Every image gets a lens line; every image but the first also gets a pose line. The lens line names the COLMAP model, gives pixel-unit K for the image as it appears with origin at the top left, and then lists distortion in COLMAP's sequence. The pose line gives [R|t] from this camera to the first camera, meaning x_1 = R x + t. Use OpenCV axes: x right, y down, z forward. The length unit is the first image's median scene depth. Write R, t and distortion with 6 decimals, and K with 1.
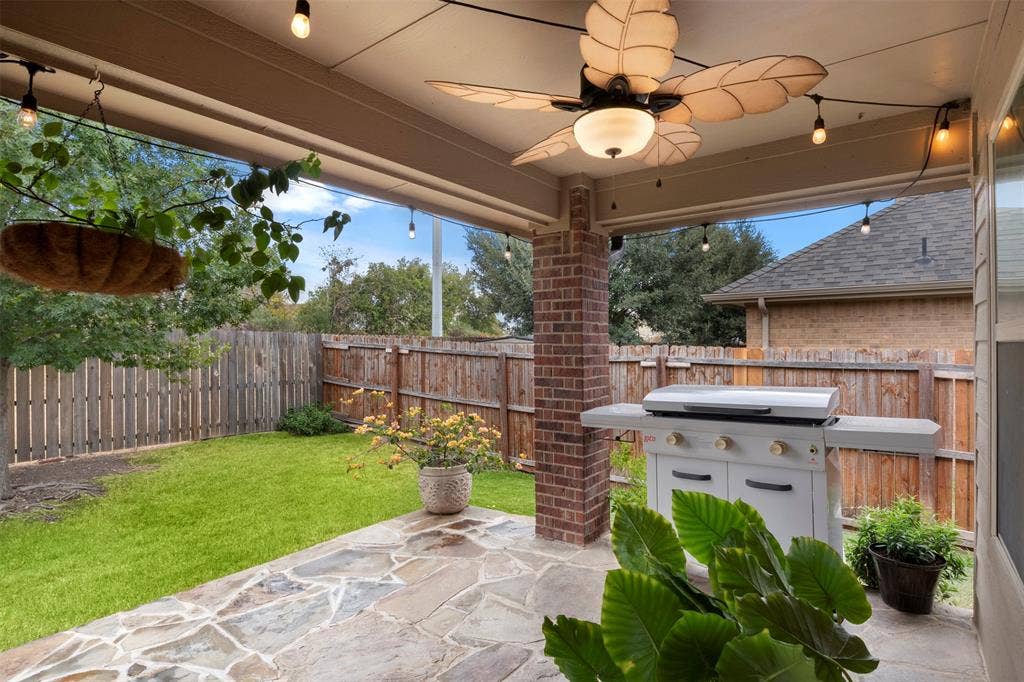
lens RADIAL K [[511.2, 0, 512.9], [0, 511.2, 343.6], [0, 0, 1]] dist [-0.009382, -0.000985]
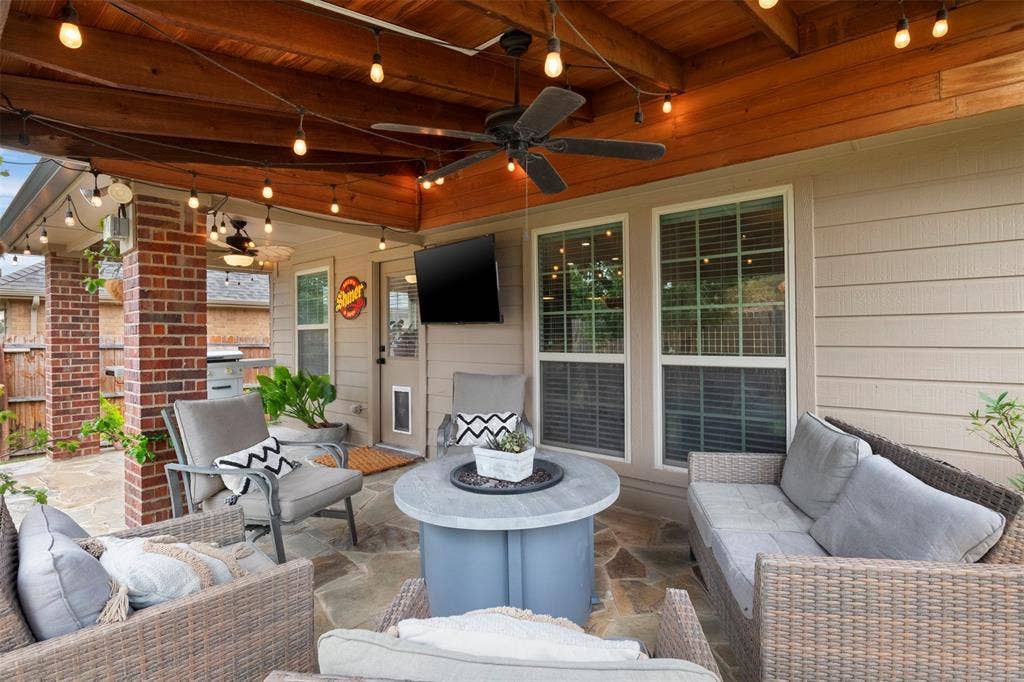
lens RADIAL K [[511.2, 0, 512.2], [0, 511.2, 336.5], [0, 0, 1]] dist [-0.009382, -0.000985]
pose [[0.061832, -0.001061, 0.998086, -1.366994], [0.006354, 0.999980, 0.000670, 0.028141], [-0.998066, 0.006300, 0.061838, -0.416620]]
